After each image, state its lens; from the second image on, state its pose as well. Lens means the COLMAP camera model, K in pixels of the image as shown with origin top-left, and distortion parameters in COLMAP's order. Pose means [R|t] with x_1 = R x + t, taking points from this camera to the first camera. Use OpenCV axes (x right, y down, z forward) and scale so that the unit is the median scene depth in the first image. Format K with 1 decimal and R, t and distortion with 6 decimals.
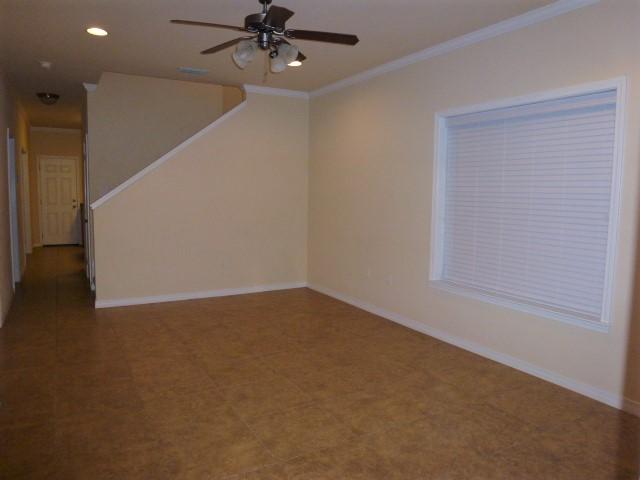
lens RADIAL K [[455.1, 0, 324.0], [0, 455.1, 240.0], [0, 0, 1]] dist [-0.054535, 0.007968]
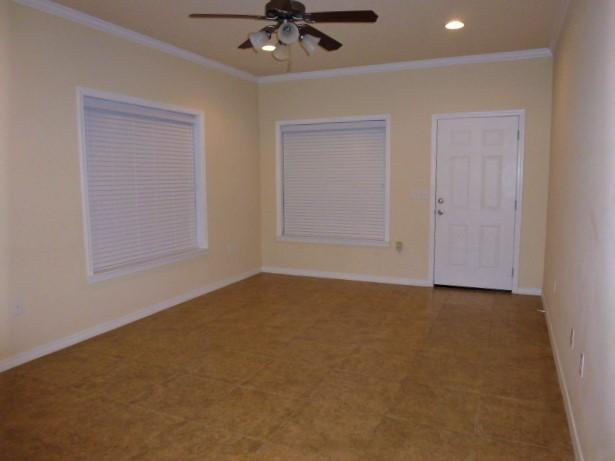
lens RADIAL K [[437.3, 0, 311.3], [0, 437.3, 230.5], [0, 0, 1]] dist [-0.054535, 0.007968]
pose [[-0.572843, -0.114022, 0.811695, -0.965124], [0.085201, 0.976630, 0.197320, -0.179281], [-0.815225, 0.182191, -0.549741, 1.512091]]
